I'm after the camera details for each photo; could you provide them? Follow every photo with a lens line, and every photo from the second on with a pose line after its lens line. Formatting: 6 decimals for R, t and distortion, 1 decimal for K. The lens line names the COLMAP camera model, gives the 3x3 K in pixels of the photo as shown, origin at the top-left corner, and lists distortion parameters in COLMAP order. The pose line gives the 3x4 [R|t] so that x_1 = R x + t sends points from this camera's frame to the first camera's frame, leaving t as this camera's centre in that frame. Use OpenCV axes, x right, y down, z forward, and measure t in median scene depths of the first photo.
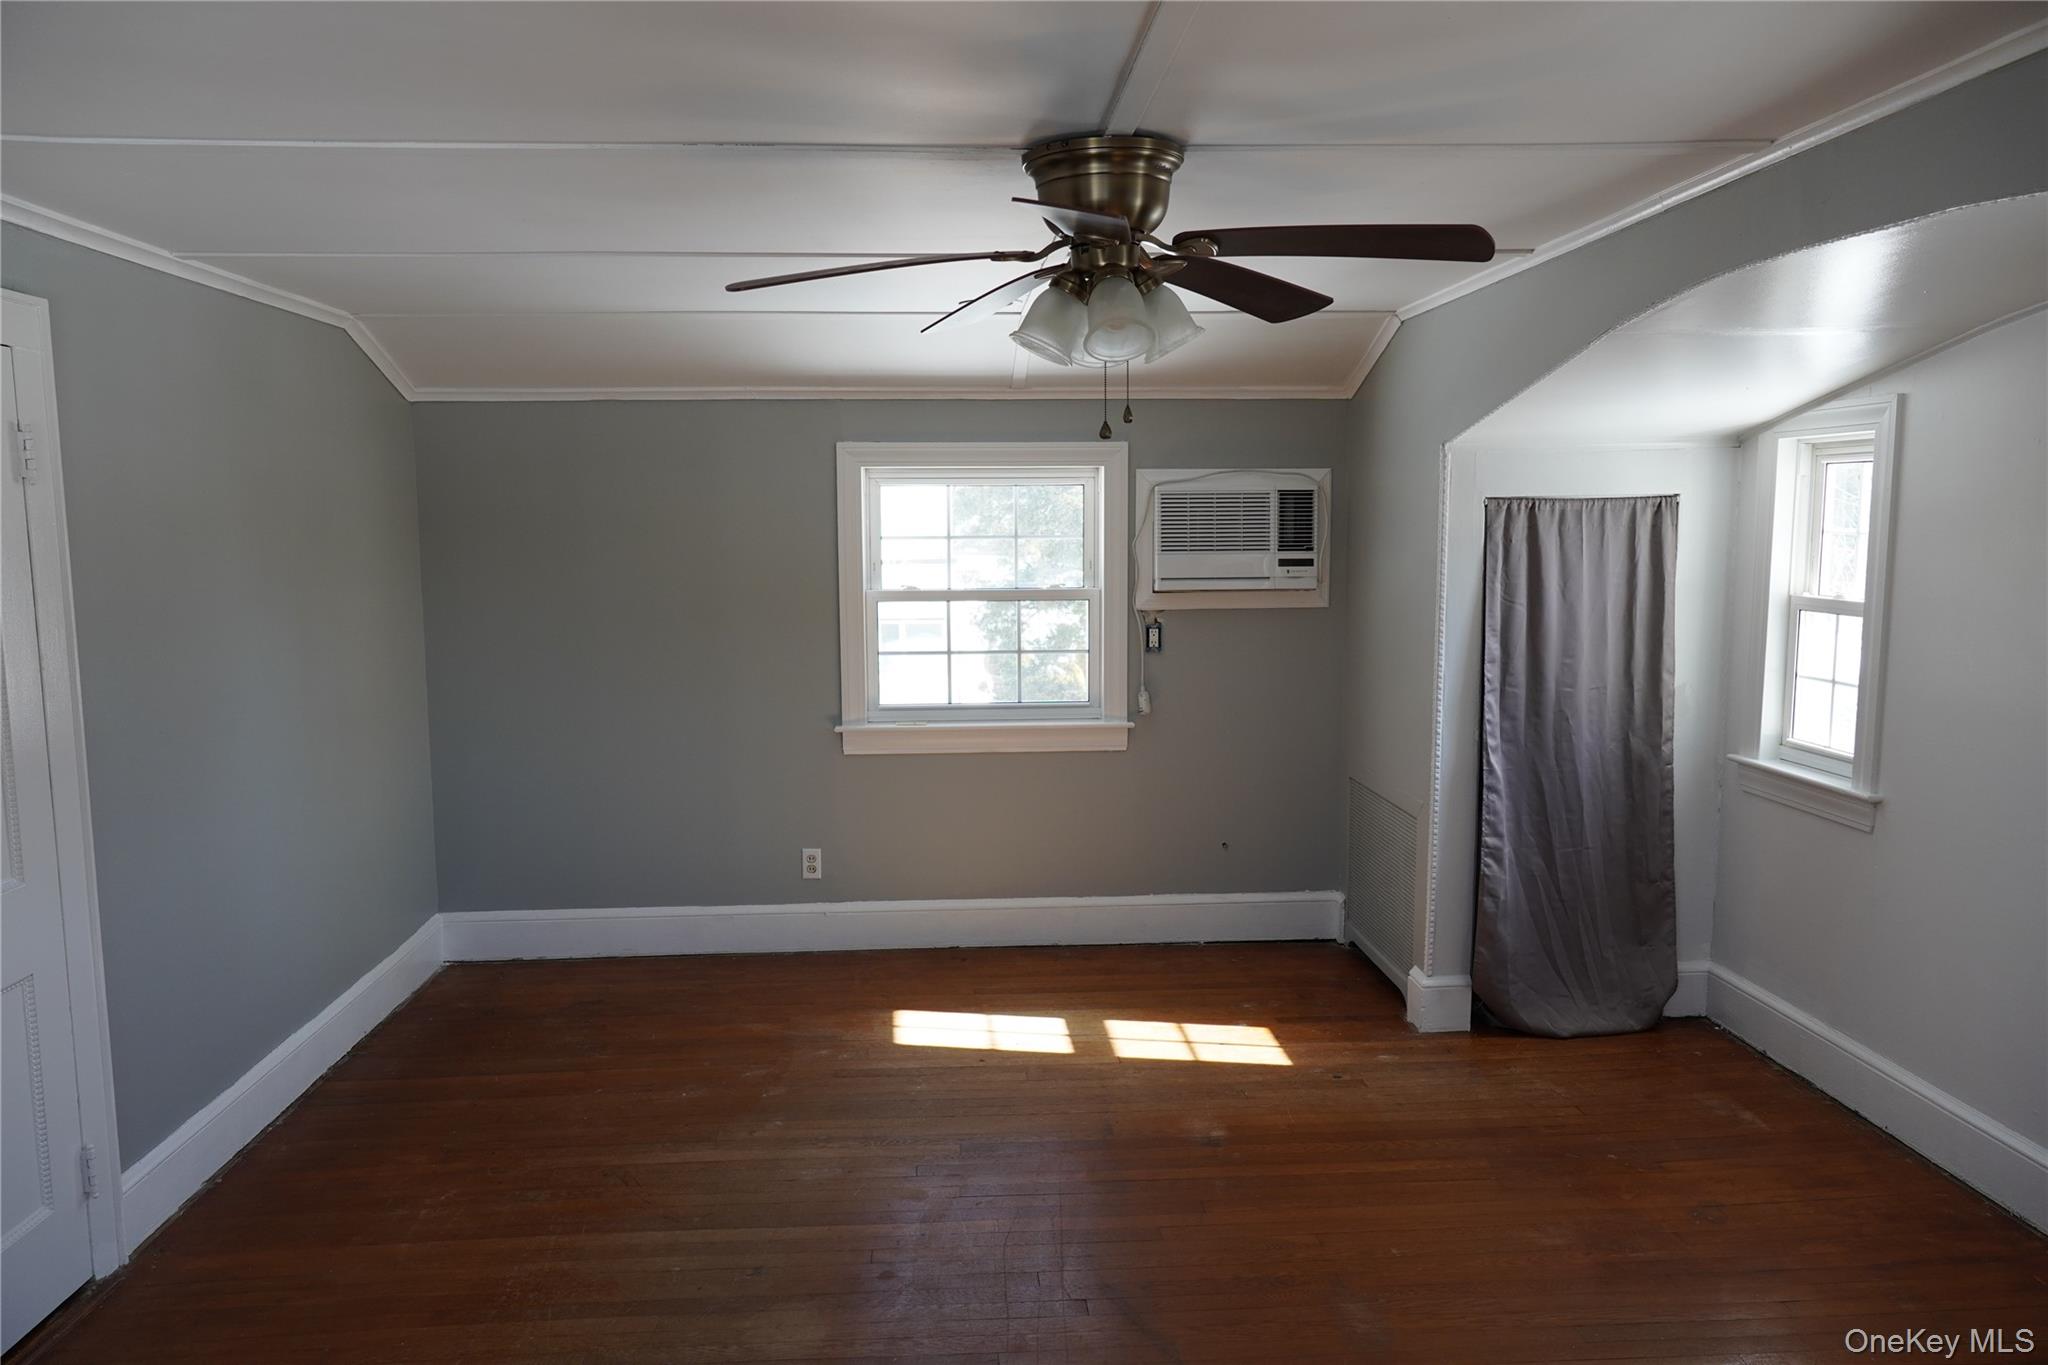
lens RADIAL K [[1398.5, 0, 1014.9], [0, 1398.5, 675.3], [0, 0, 1]] dist [-0.061831, 0.055267]
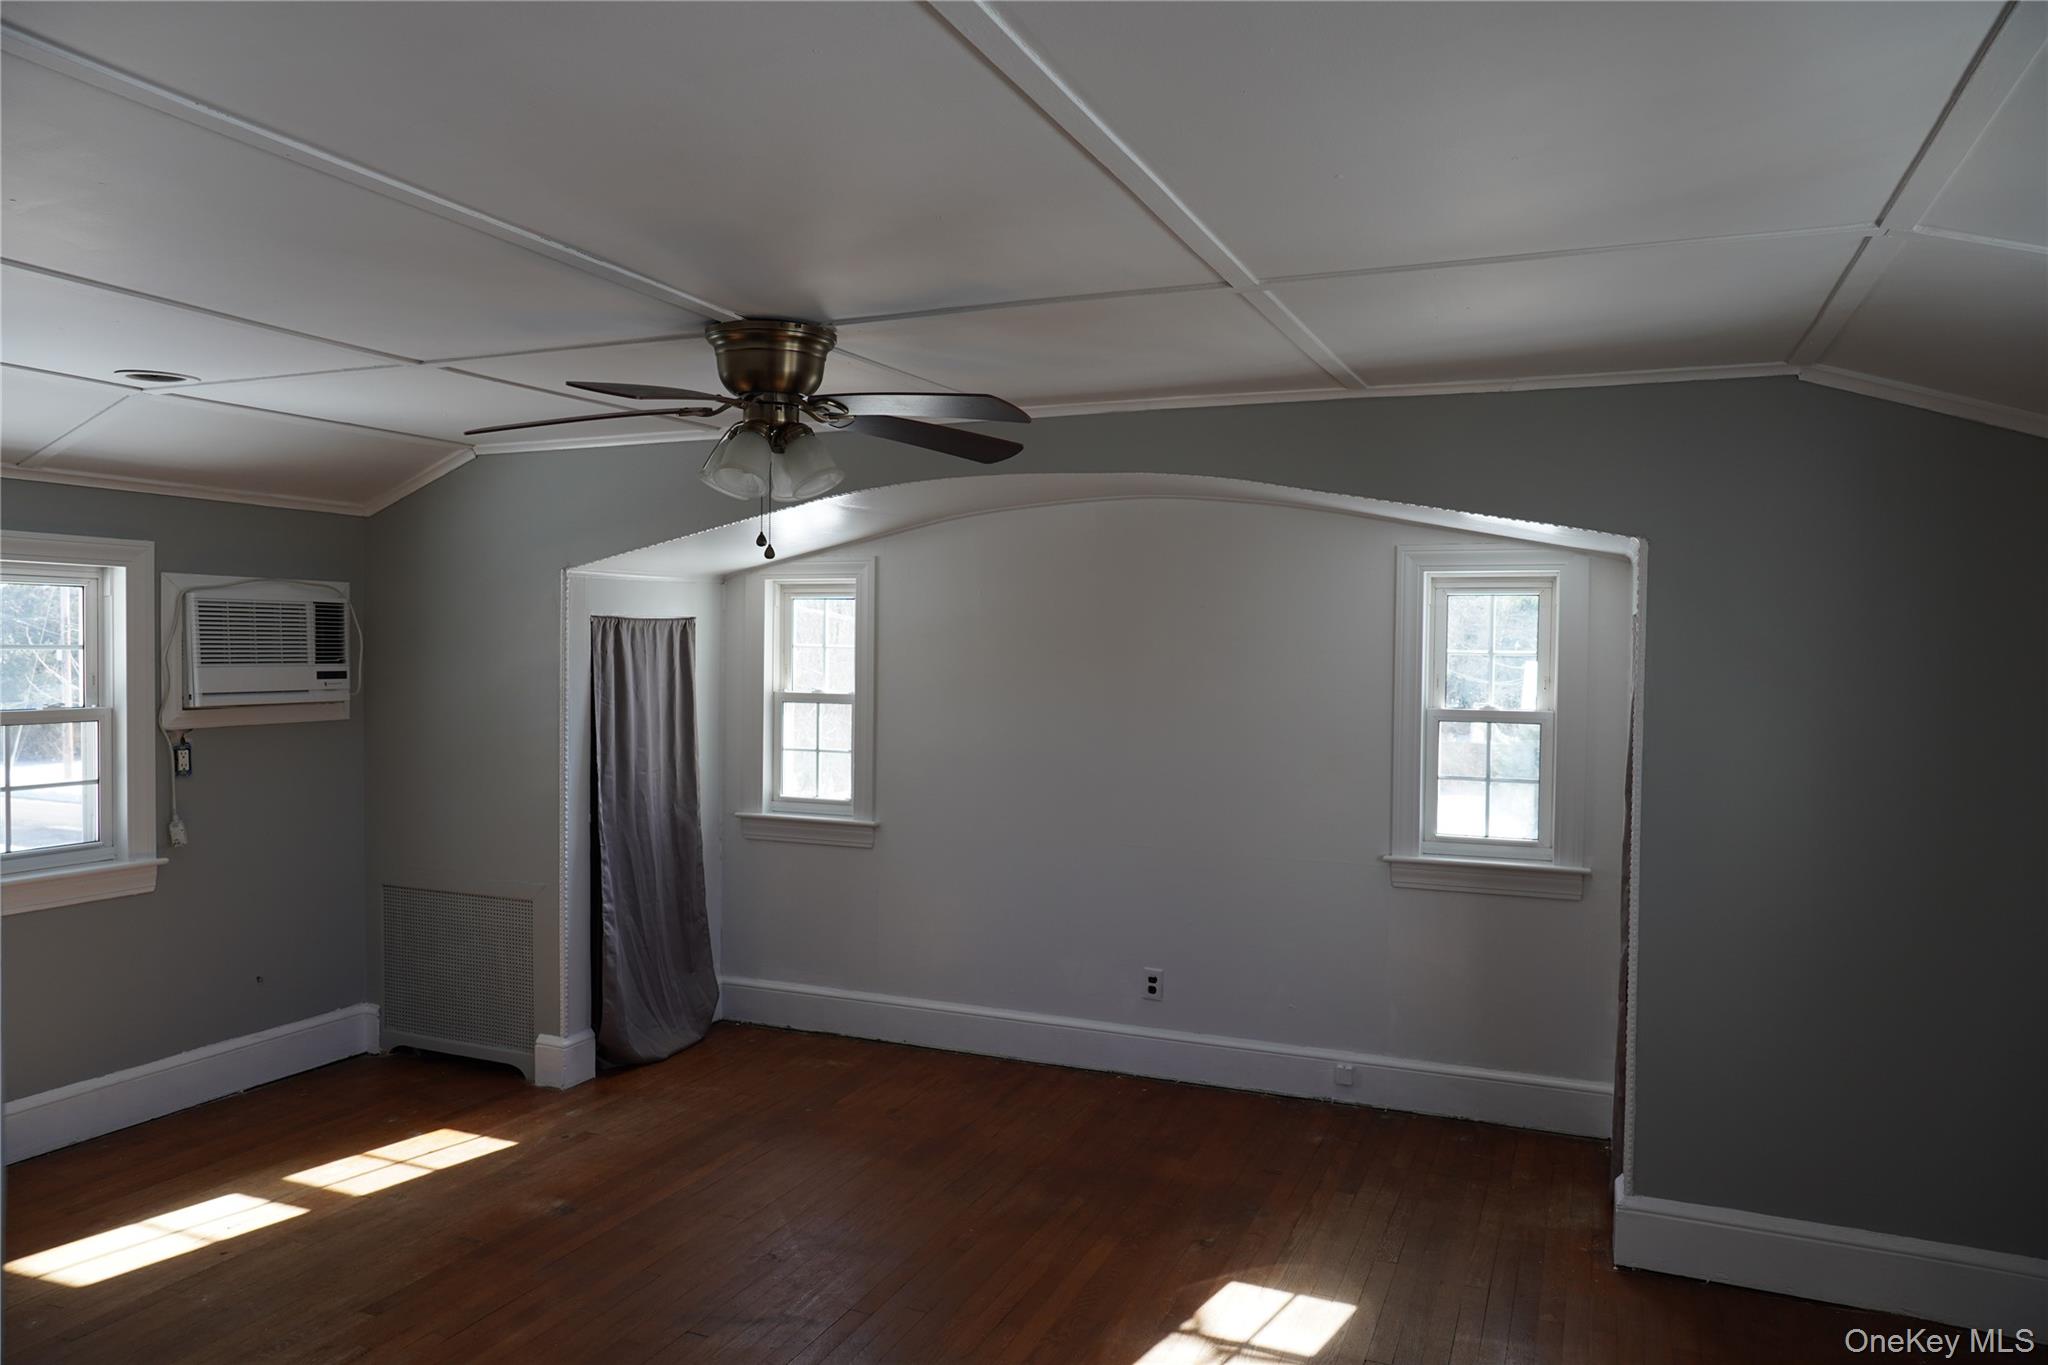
lens RADIAL K [[1361.0, 0, 1026.3], [0, 1361.0, 678.4], [0, 0, 1]] dist [-0.054608, 0.047110]
pose [[0.439711, -0.008368, 0.898100, -0.520980], [0.088245, 0.995521, -0.033929, -0.002586], [-0.893794, 0.094172, 0.438480, 0.161904]]
